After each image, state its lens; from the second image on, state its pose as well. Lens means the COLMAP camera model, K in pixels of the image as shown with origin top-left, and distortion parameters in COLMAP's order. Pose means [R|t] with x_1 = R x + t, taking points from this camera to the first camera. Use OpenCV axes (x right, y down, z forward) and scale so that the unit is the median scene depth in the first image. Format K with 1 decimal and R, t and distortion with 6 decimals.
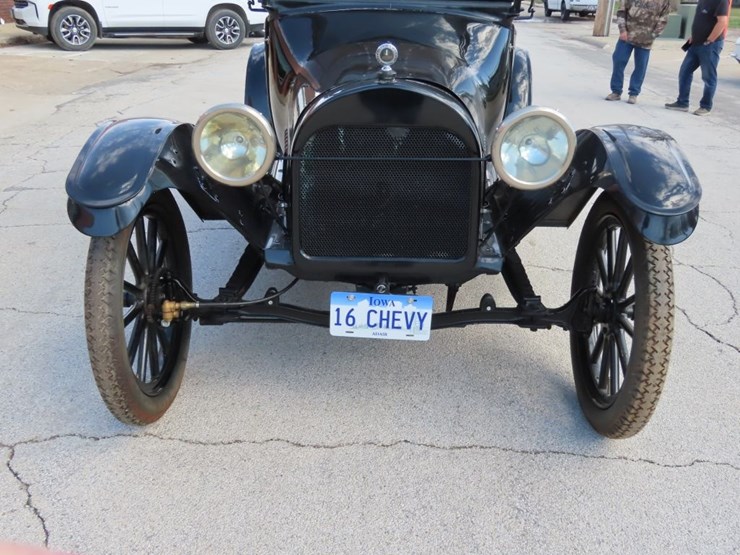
lens RADIAL K [[749.9, 0, 376.7], [0, 749.9, 277.2], [0, 0, 1]] dist [0.011216, -0.001183]
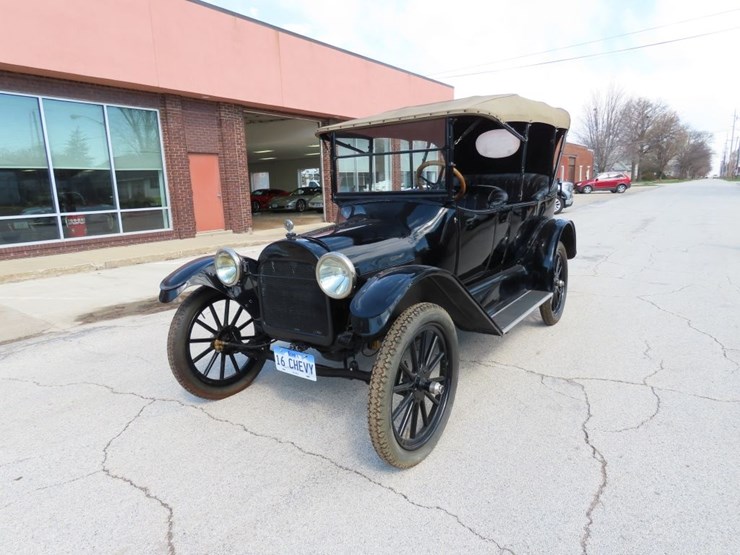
lens RADIAL K [[478.9, 0, 370.9], [0, 478.9, 263.5], [0, 0, 1]] dist [-0.004440, -0.000519]
pose [[0.832325, 0.029335, -0.553512, 0.762803], [-0.144408, 0.975589, -0.165445, -0.017305], [0.535147, 0.217636, 0.816243, 0.088869]]
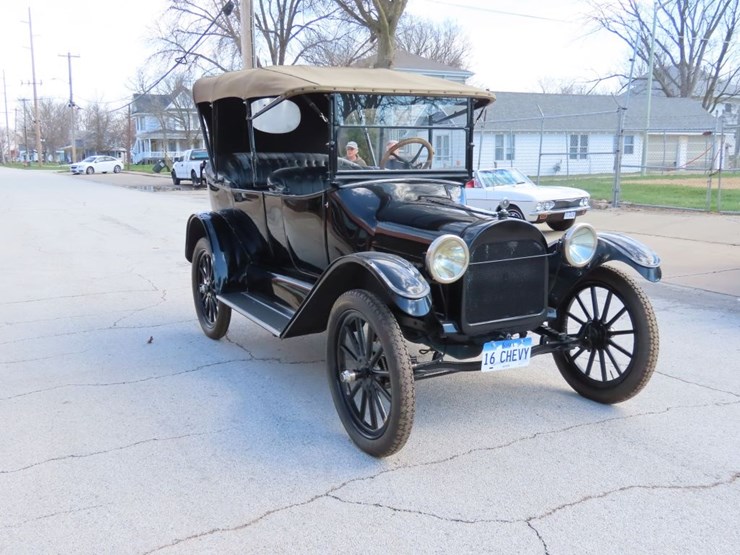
lens RADIAL K [[750.3, 0, 381.2], [0, 750.3, 277.2], [0, 0, 1]] dist [0.008838, -0.008754]
pose [[0.861664, -0.109310, 0.495567, -0.991740], [0.209932, 0.965832, -0.151979, 0.077122], [-0.462022, 0.234990, 0.855170, -0.318645]]
